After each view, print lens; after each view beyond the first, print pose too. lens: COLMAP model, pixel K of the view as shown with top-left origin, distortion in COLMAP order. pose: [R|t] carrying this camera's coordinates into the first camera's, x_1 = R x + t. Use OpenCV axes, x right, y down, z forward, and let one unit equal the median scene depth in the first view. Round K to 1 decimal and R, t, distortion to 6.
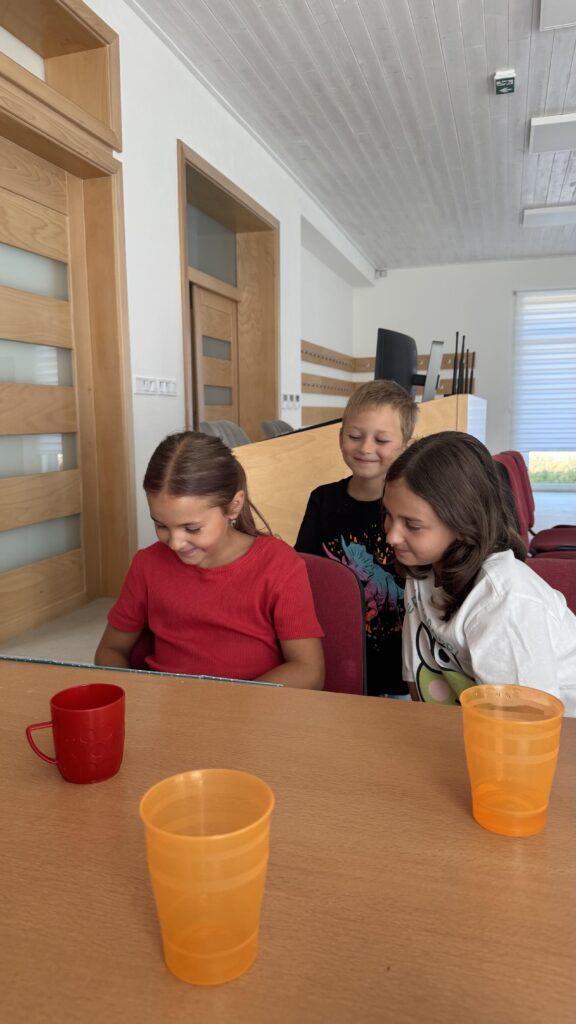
lens RADIAL K [[739.6, 0, 288.0], [0, 739.6, 512.0], [0, 0, 1]] dist [0.056770, -0.126412]
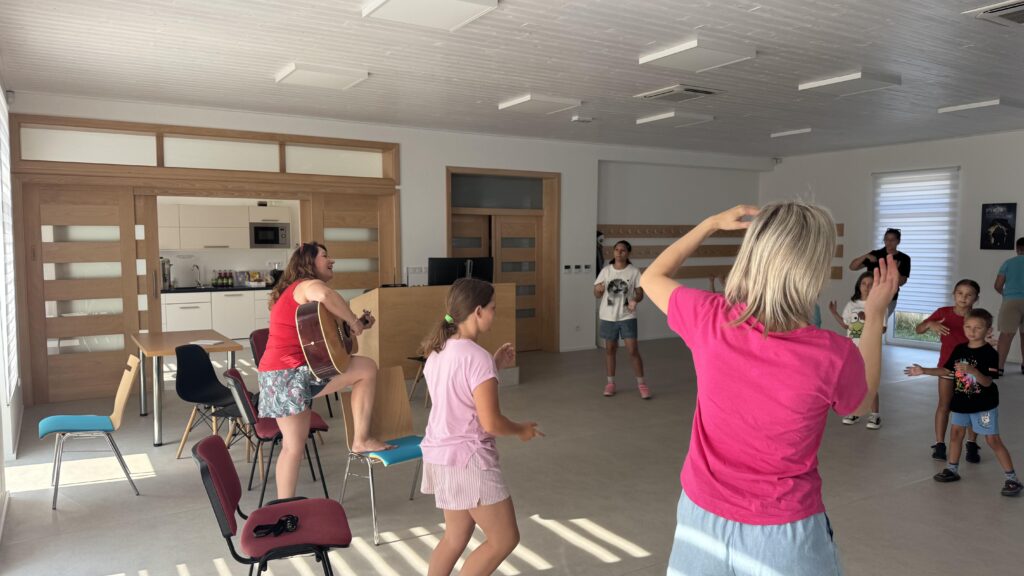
lens RADIAL K [[720.3, 0, 491.0], [0, 720.3, 300.7], [0, 0, 1]] dist [0.012224, -0.005682]
pose [[0.741897, 0.077472, -0.666023, 1.798301], [-0.100251, 0.994954, 0.004061, -0.110114], [0.662977, 0.063756, 0.745920, -0.708409]]
